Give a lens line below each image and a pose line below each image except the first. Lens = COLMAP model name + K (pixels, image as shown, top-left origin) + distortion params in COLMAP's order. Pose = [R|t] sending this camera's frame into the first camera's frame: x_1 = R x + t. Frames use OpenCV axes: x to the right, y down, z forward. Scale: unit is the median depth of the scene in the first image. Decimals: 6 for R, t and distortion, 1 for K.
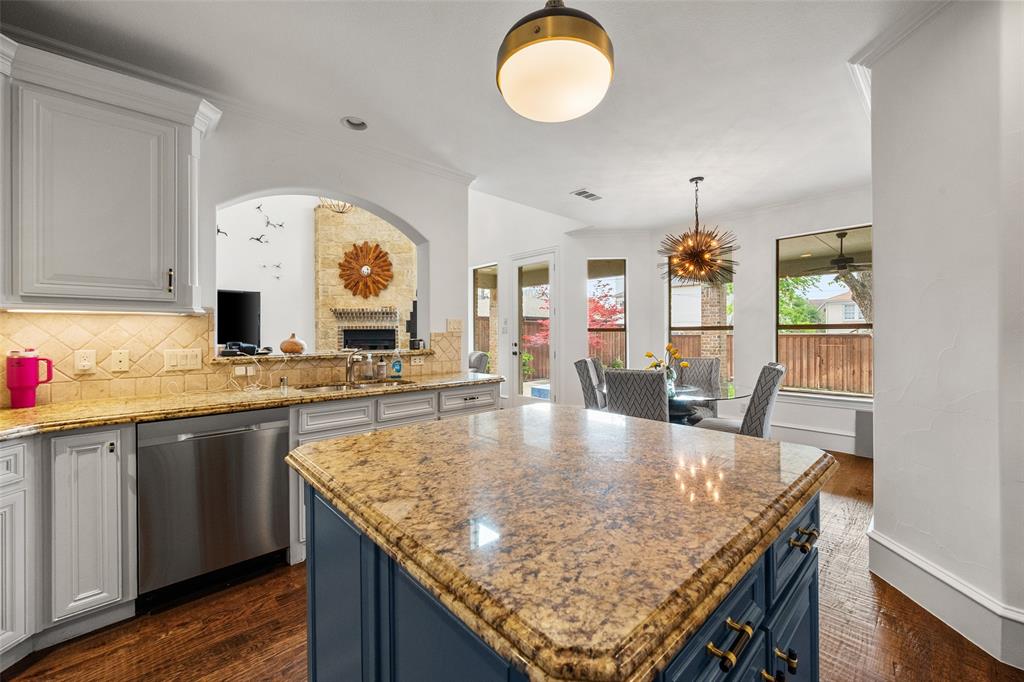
lens RADIAL K [[405.5, 0, 509.1], [0, 405.5, 334.9], [0, 0, 1]] dist [0.000382, 0.000389]
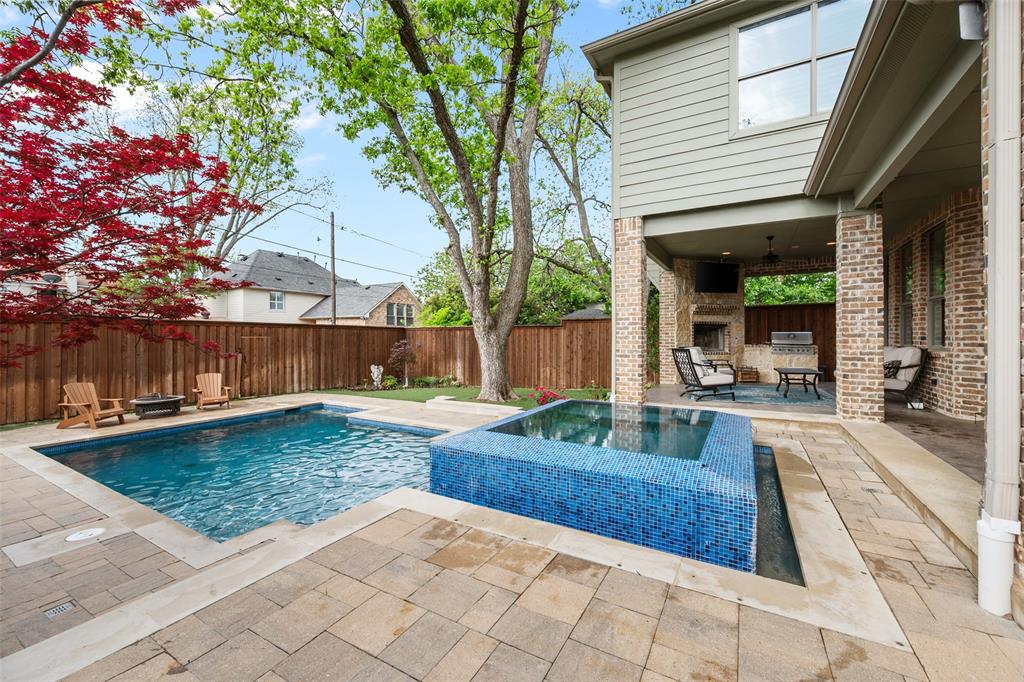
lens RADIAL K [[405.5, 0, 515.8], [0, 405.5, 338.7], [0, 0, 1]] dist [0.000382, 0.000389]
pose [[-0.298505, 0.000991, 0.954407, -0.083186], [0.002894, 0.999996, -0.000134, 0.036631], [-0.954404, 0.002723, -0.298507, 0.929647]]
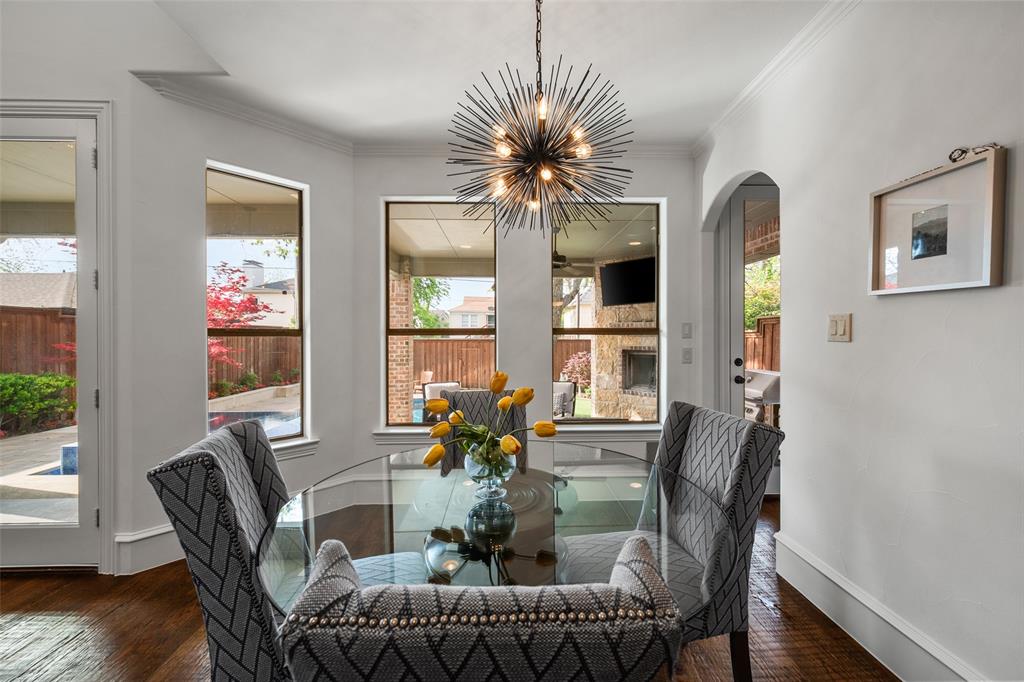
lens RADIAL K [[405.5, 0, 514.8], [0, 405.5, 338.9], [0, 0, 1]] dist [0.000382, 0.000389]
pose [[0.659067, -0.001440, 0.752083, 0.035530], [0.002434, 0.999997, -0.000219, -0.002031], [-0.752080, 0.001975, 0.659068, 0.197577]]
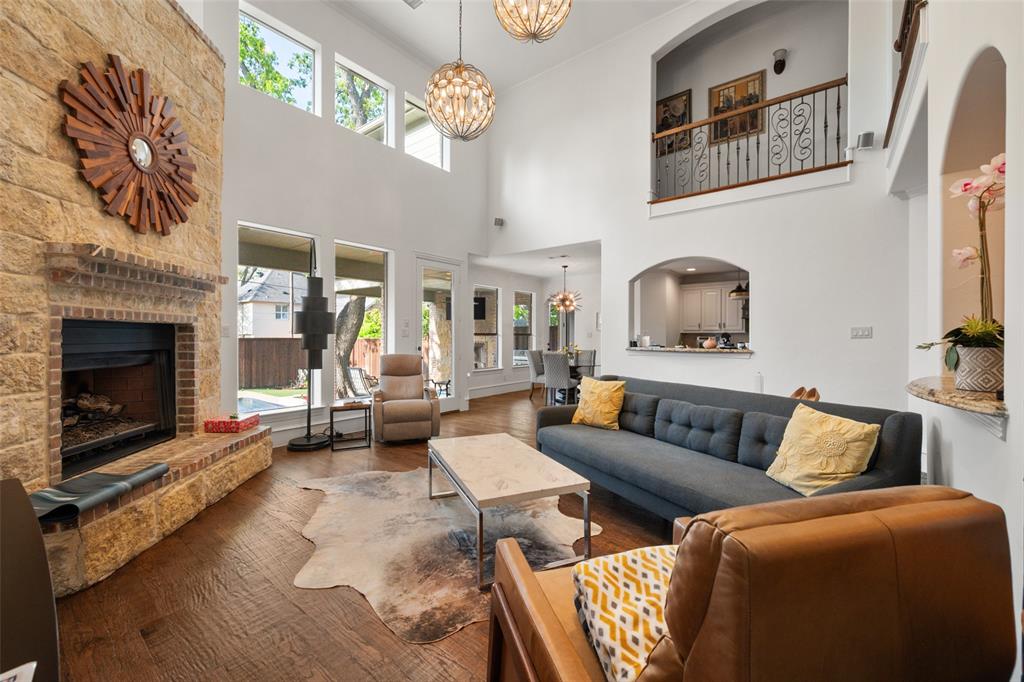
lens RADIAL K [[405.5, 0, 516.6], [0, 405.5, 339.2], [0, 0, 1]] dist [0.000382, 0.000389]
pose [[-0.168996, -0.002197, 0.985614, -0.446896], [0.002634, 0.999993, 0.002681, 0.000600], [-0.985613, 0.003049, -0.168989, 0.439095]]
